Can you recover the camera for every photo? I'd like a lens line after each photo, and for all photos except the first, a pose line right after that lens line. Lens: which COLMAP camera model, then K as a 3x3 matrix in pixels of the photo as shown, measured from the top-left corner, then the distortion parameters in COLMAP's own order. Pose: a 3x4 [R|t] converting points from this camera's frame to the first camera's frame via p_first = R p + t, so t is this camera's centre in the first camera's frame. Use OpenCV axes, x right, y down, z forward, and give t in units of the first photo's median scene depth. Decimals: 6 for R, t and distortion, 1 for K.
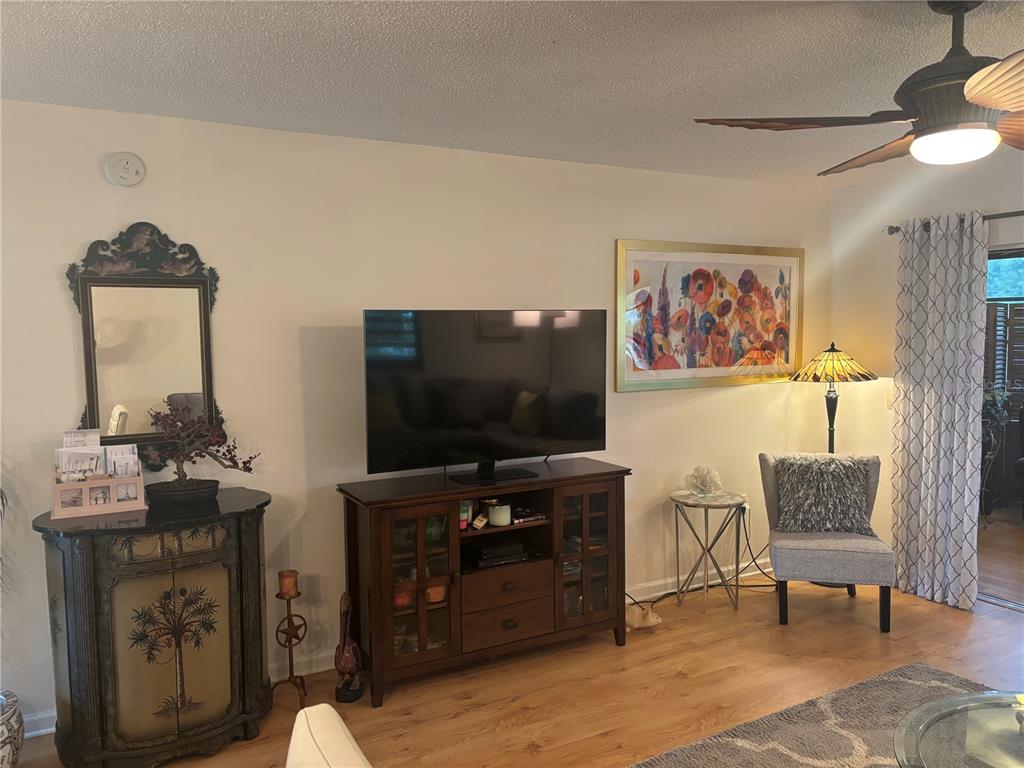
lens RADIAL K [[770.8, 0, 509.4], [0, 770.8, 395.2], [0, 0, 1]] dist [0.031278, -0.021865]
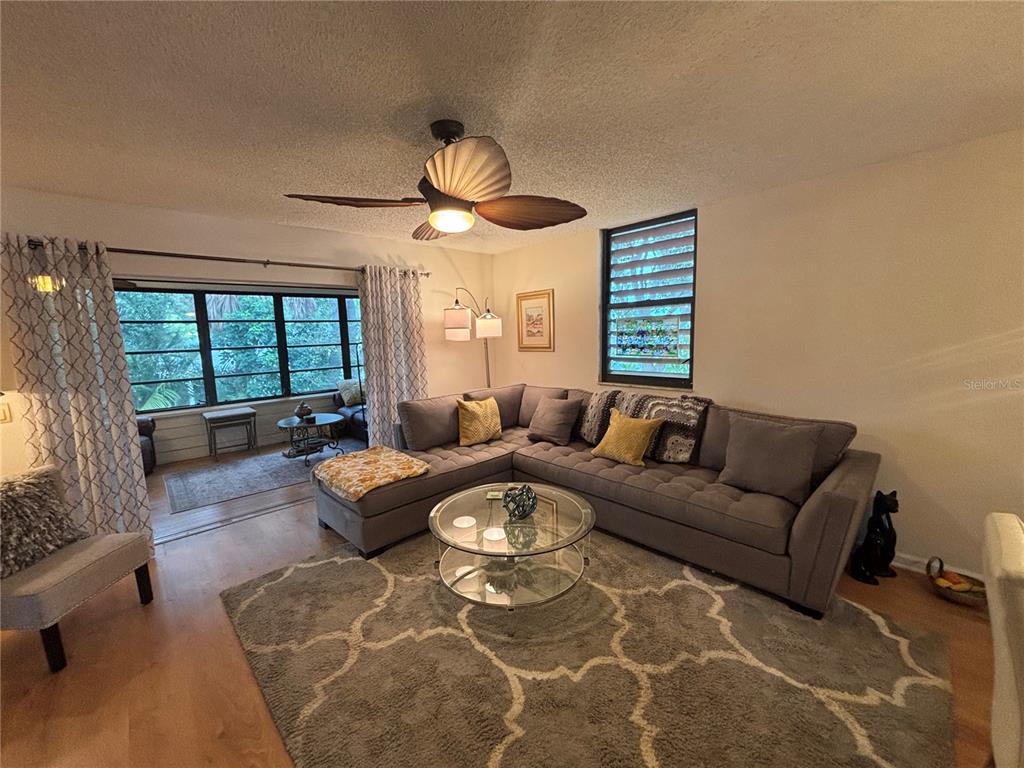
lens RADIAL K [[411.5, 0, 511.1], [0, 411.5, 384.9], [0, 0, 1]] dist [0.002354, -0.001385]
pose [[-0.247201, -0.103618, 0.963408, -0.186721], [0.111419, 0.984631, 0.134489, -0.031311], [-0.962537, 0.140588, -0.231856, 0.532129]]
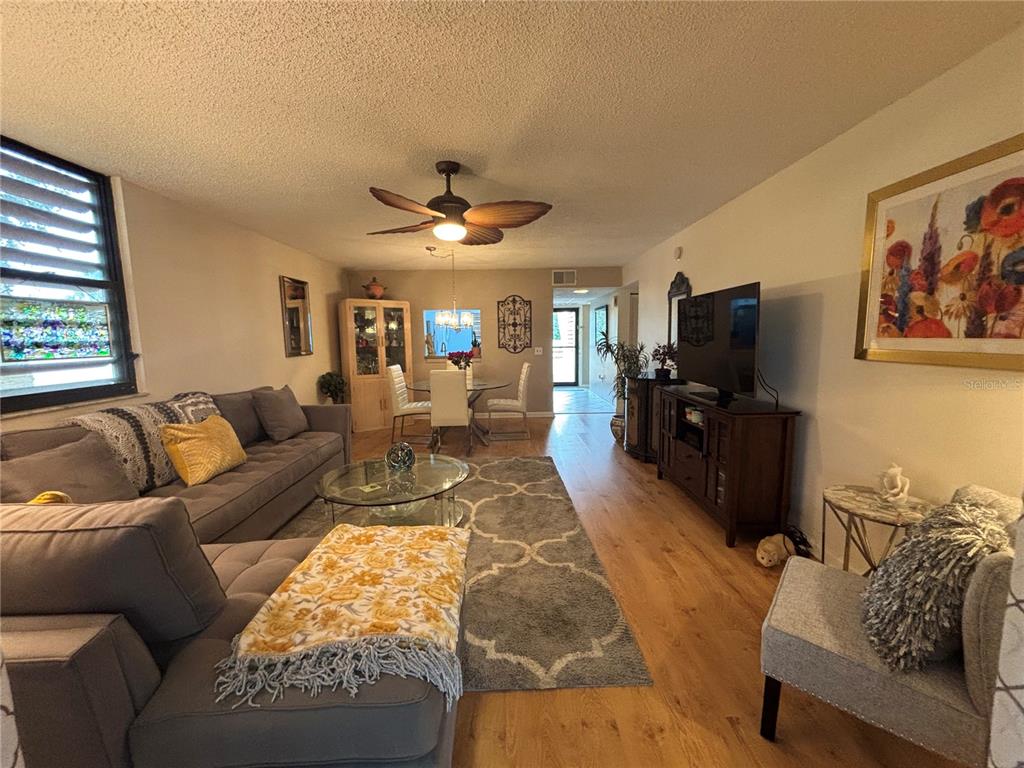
lens RADIAL K [[411.5, 0, 512.6], [0, 411.5, 382.7], [0, 0, 1]] dist [0.002354, -0.001385]
pose [[-0.469462, 0.121685, -0.874528, 0.782788], [-0.051857, 0.984948, 0.164887, -0.036621], [0.881429, 0.122759, -0.456085, 0.852700]]
